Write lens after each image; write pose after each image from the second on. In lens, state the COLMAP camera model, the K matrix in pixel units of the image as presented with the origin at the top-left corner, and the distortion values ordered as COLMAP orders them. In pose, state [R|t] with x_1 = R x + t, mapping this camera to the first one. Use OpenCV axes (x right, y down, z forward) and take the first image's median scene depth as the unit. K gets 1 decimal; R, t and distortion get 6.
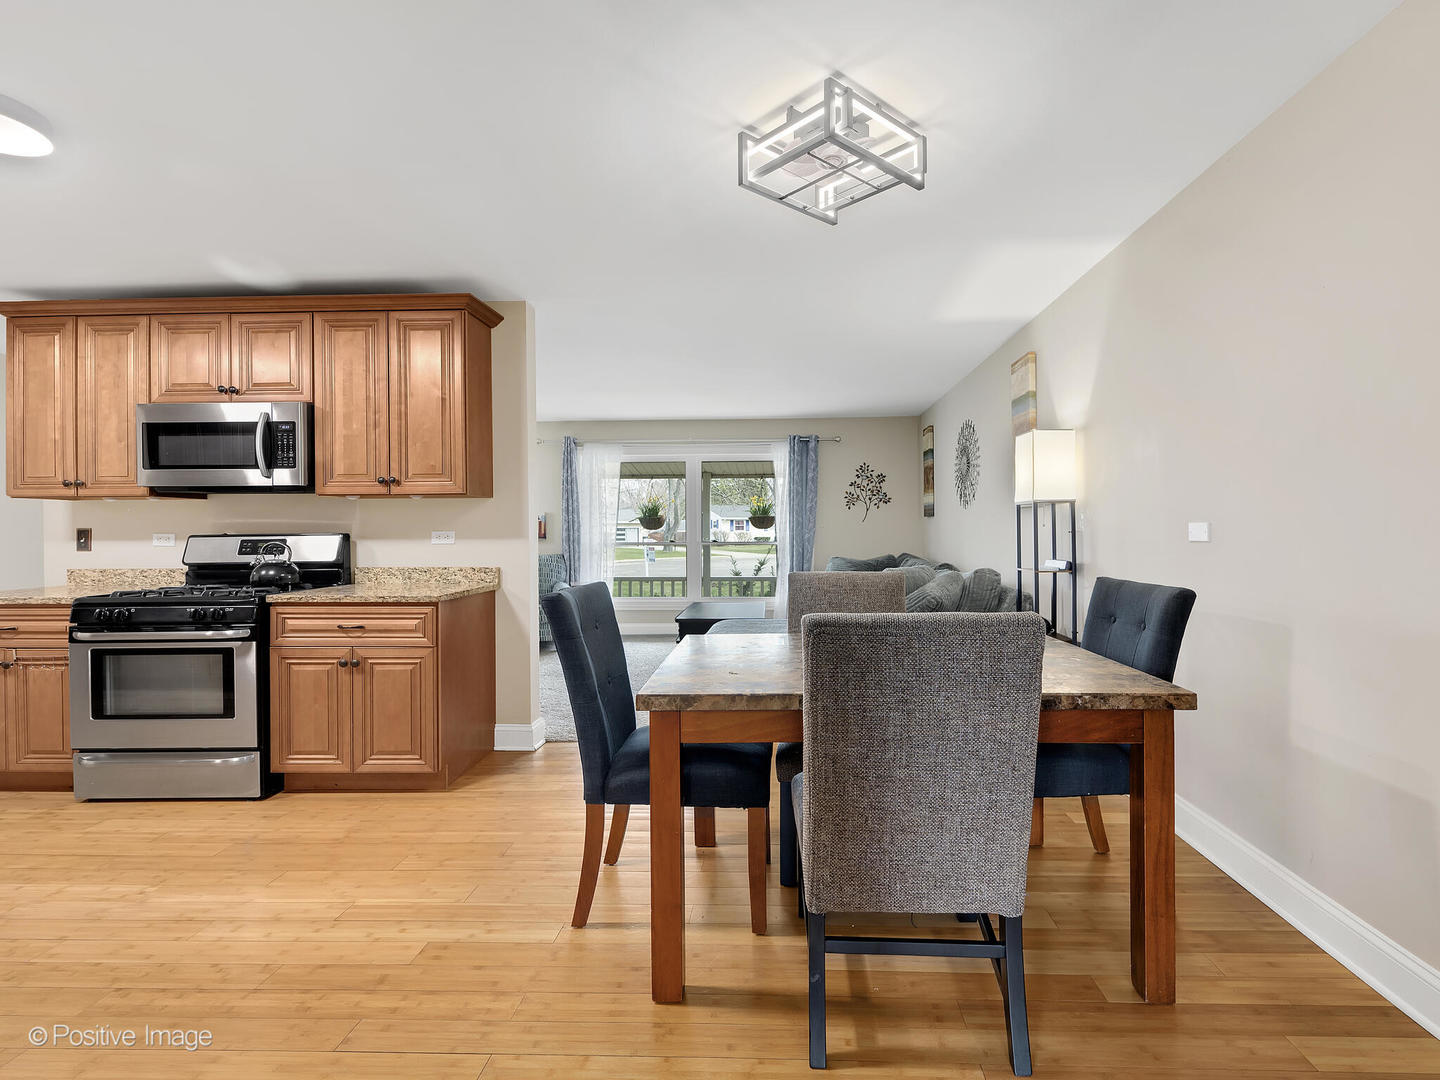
lens RADIAL K [[670.9, 0, 766.0], [0, 670.9, 531.1], [0, 0, 1]] dist [-0.002040, -0.001156]
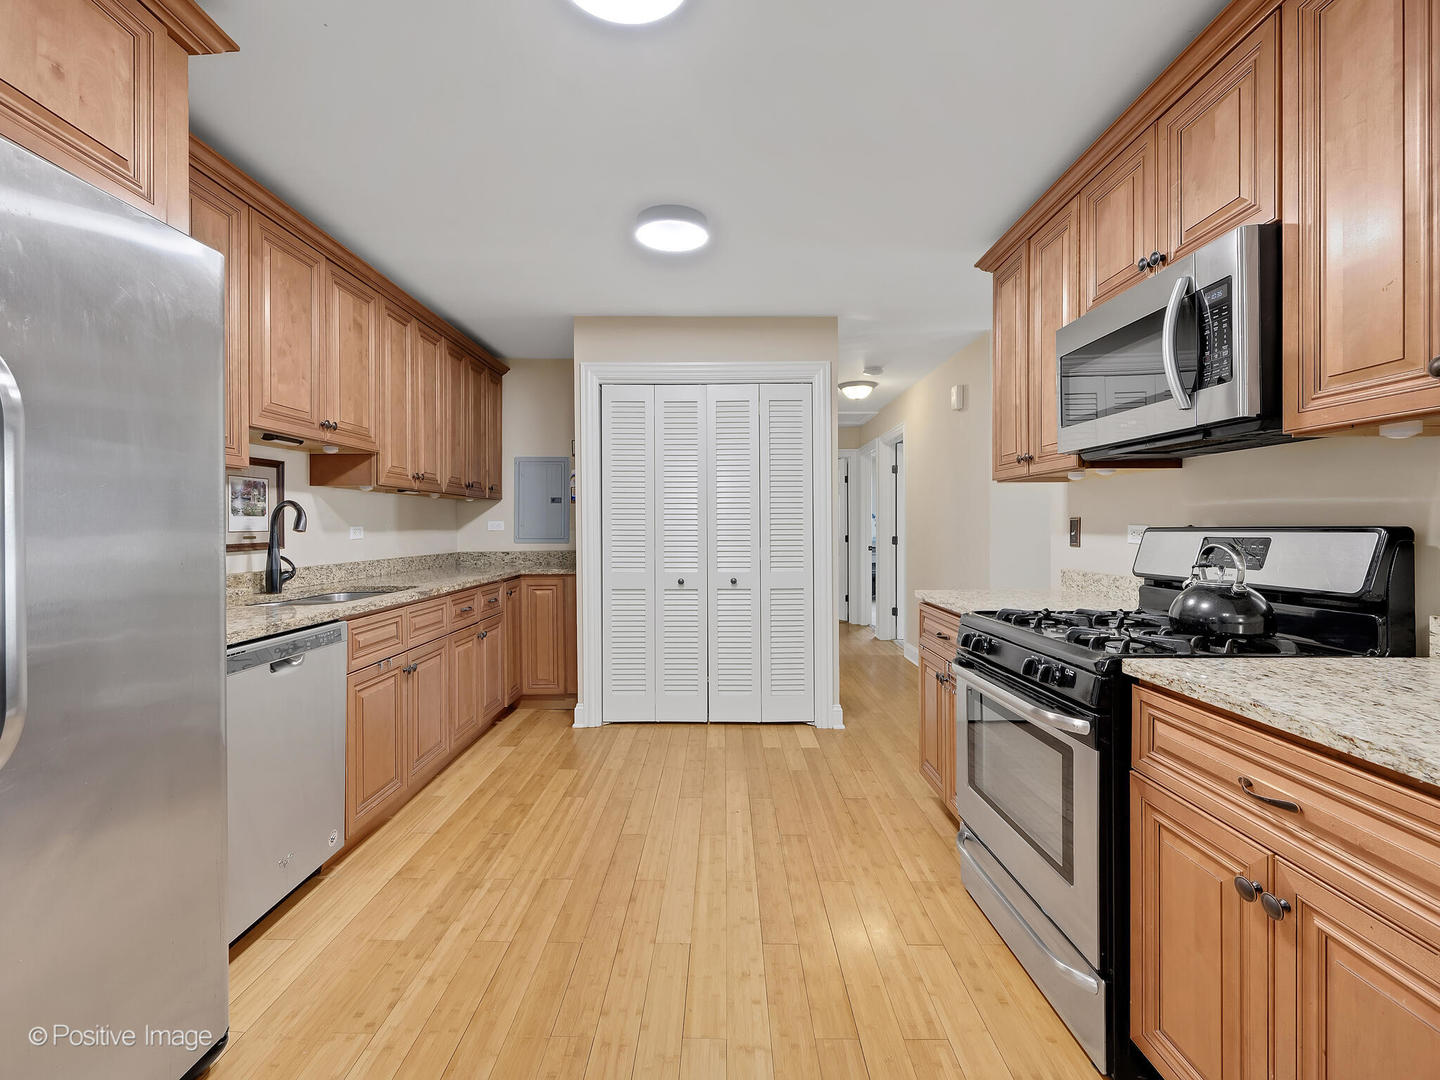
lens RADIAL K [[698.5, 0, 734.3], [0, 698.5, 527.6], [0, 0, 1]] dist [0.000984, -0.000266]
pose [[0.013095, 0.010279, -0.999861, -0.236998], [-0.001359, 0.999946, 0.010262, -0.000102], [0.999913, 0.001224, 0.013108, 0.654300]]
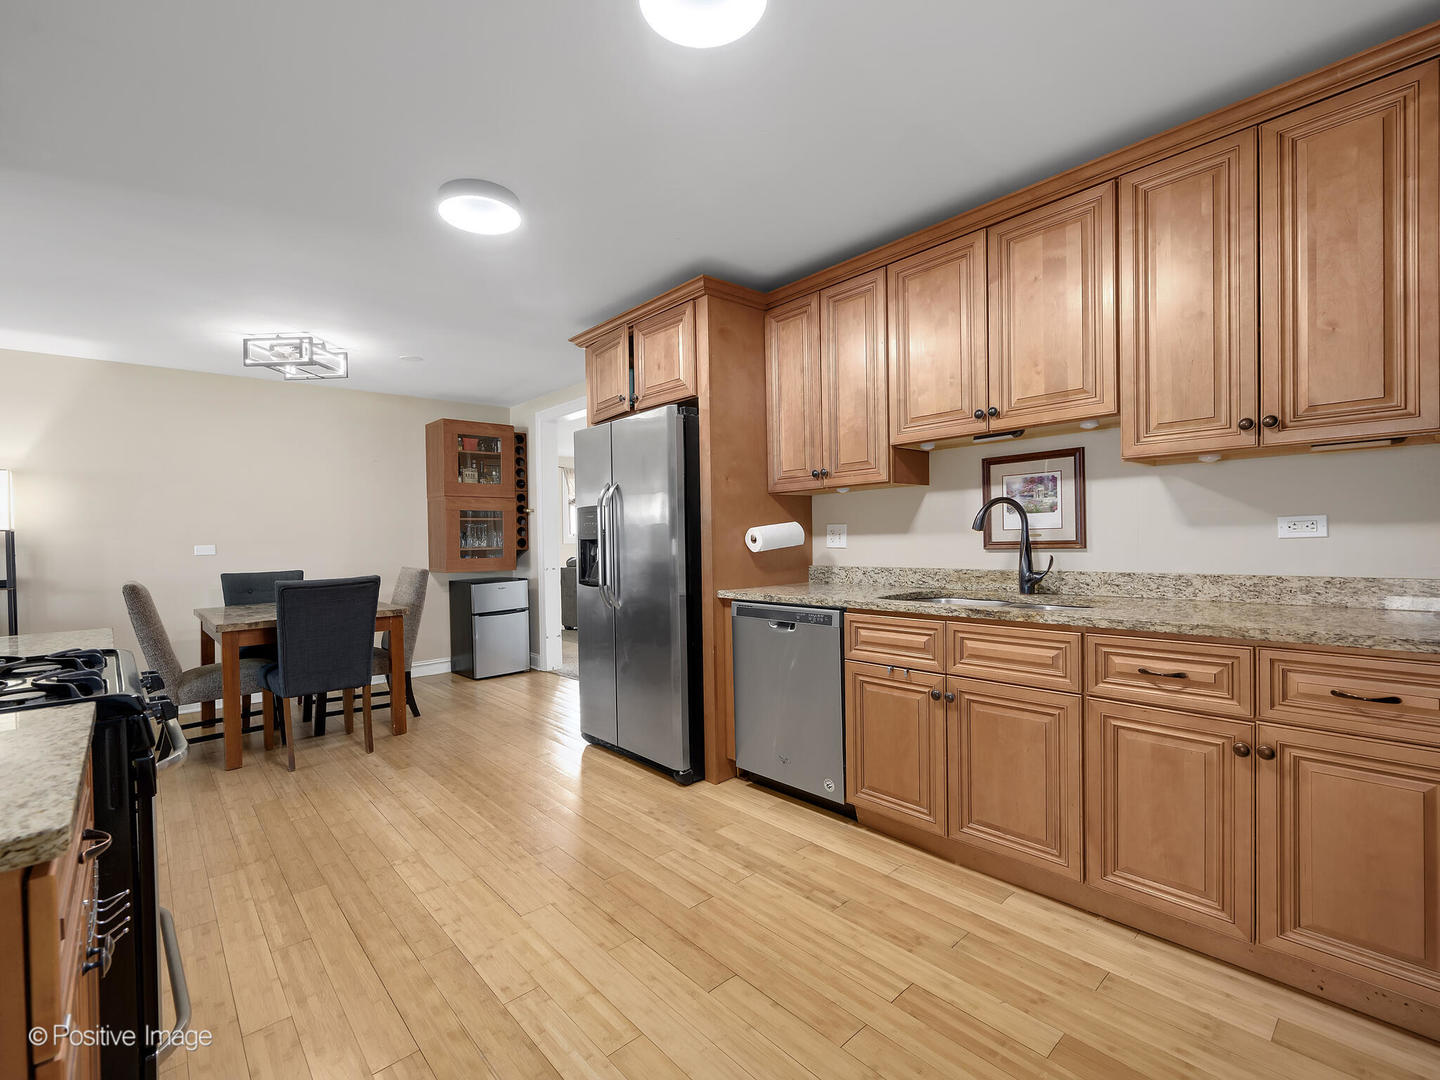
lens RADIAL K [[655.5, 0, 696.4], [0, 655.5, 544.4], [0, 0, 1]] dist [-0.000132, -0.000537]
pose [[-0.639453, 0.013330, 0.768715, -1.407301], [0.033365, 0.999389, 0.010425, 0.010734], [-0.768106, 0.032315, -0.639507, 0.879645]]
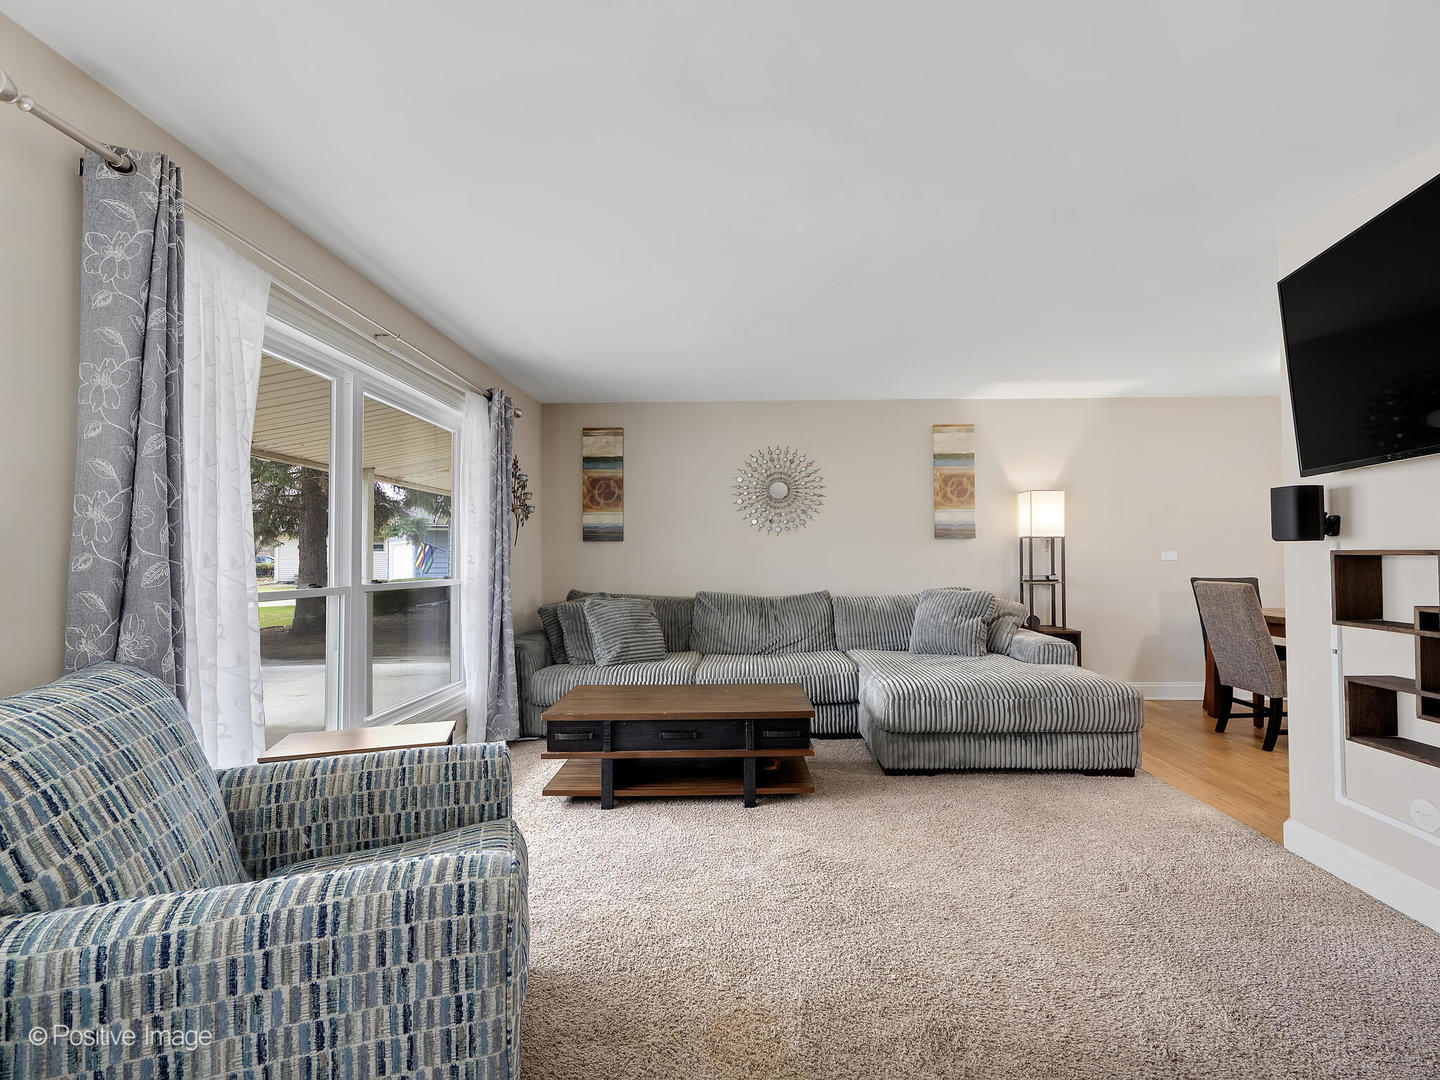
lens RADIAL K [[652.7, 0, 736.8], [0, 652.7, 541.3], [0, 0, 1]] dist [0.001559, 0.000820]
pose [[0.011893, 0.029849, 0.999484, -1.214682], [0.010281, 0.999498, -0.029972, 0.003589], [-0.999876, 0.010632, 0.011580, 1.760957]]
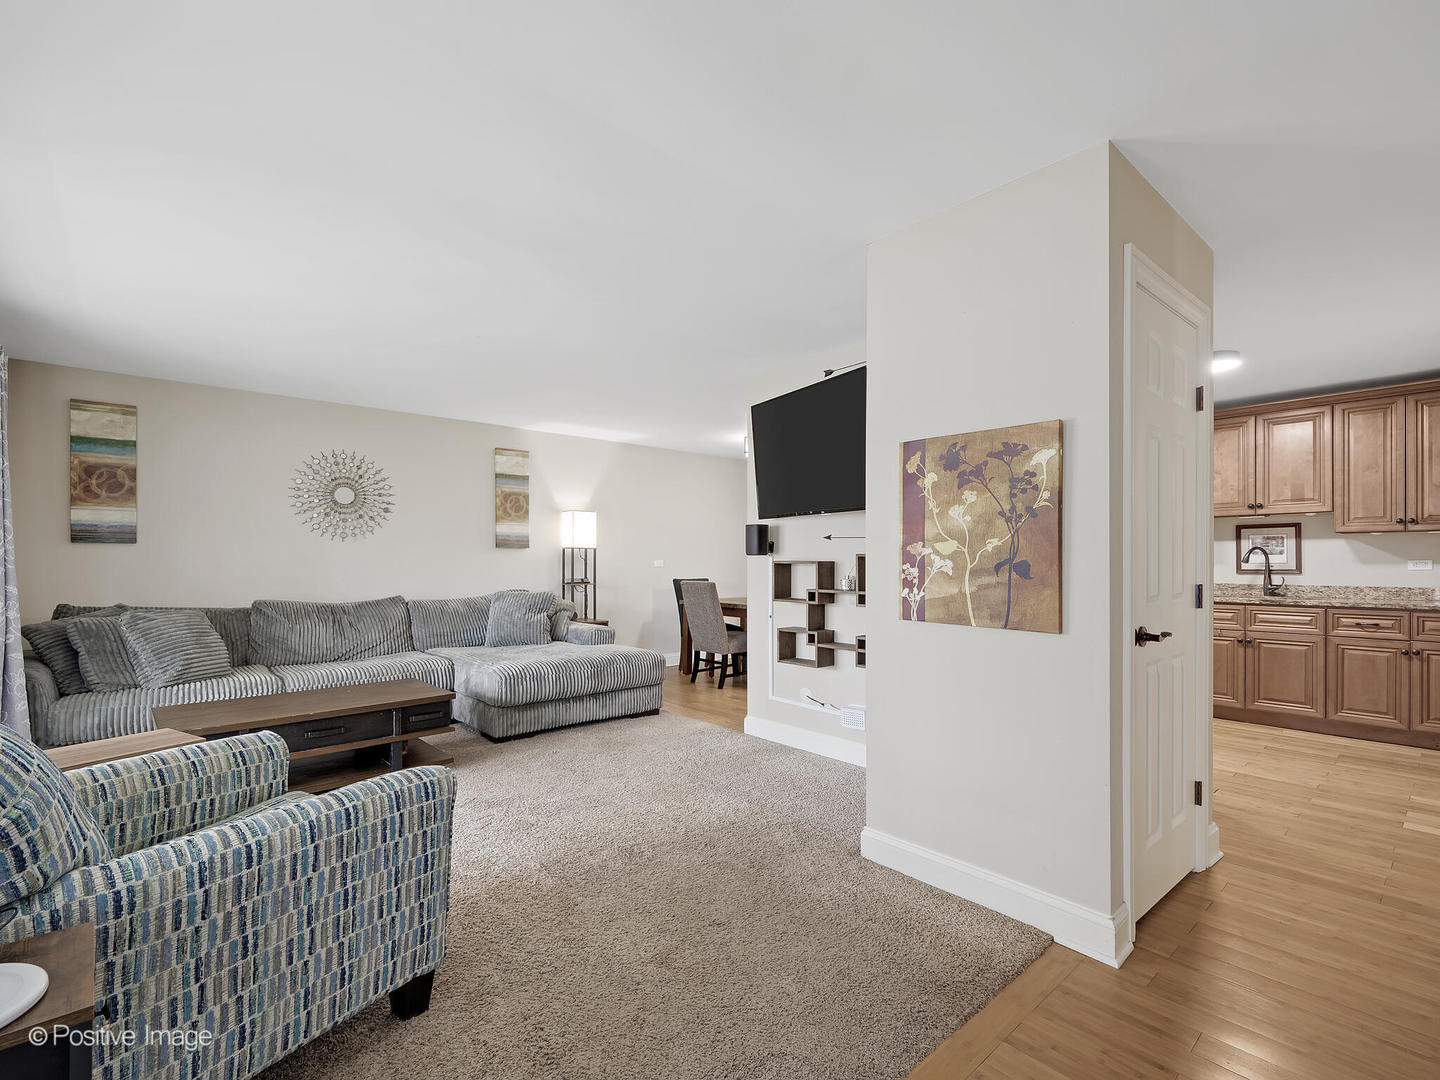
lens RADIAL K [[672.6, 0, 696.5], [0, 672.6, 557.7], [0, 0, 1]] dist [0.003012, 0.000044]
pose [[-0.648150, 0.011820, 0.761421, -1.395462], [0.008718, 0.999929, -0.008102, 0.002458], [-0.761463, 0.001387, -0.648207, 2.068334]]
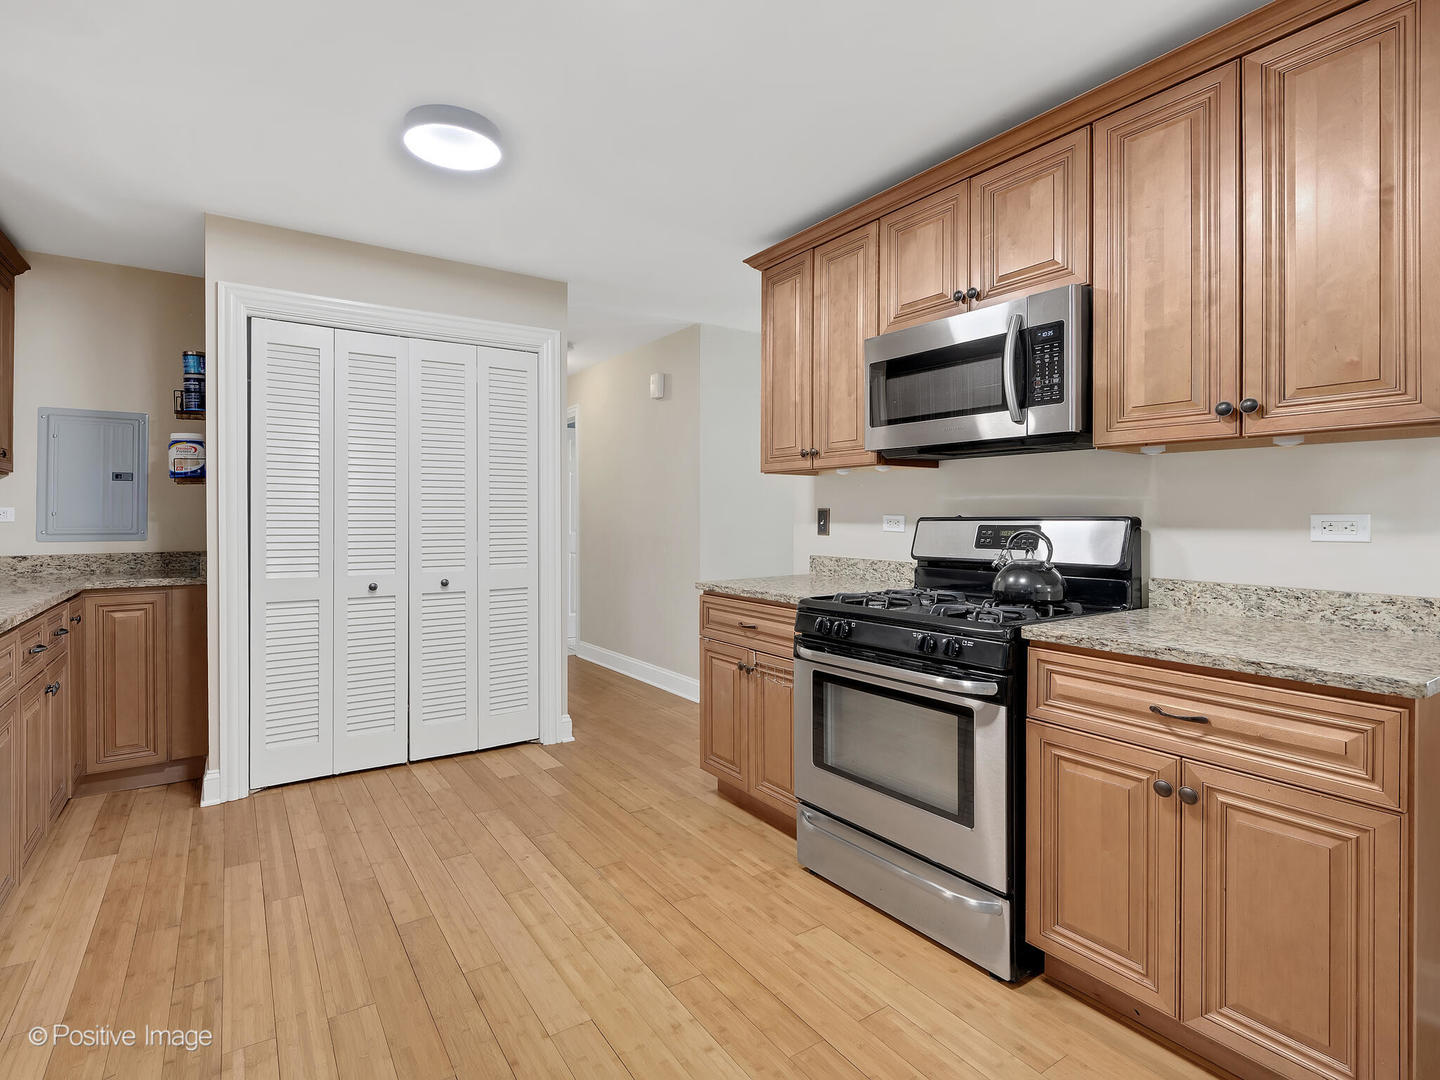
lens RADIAL K [[739.2, 0, 752.6], [0, 739.2, 515.3], [0, 0, 1]] dist [0.000623, -0.000260]
pose [[0.588689, 0.007247, -0.808327, -0.342910], [-0.007276, 0.999967, 0.003667, 0.002088], [0.808327, 0.003722, 0.588722, 0.409546]]
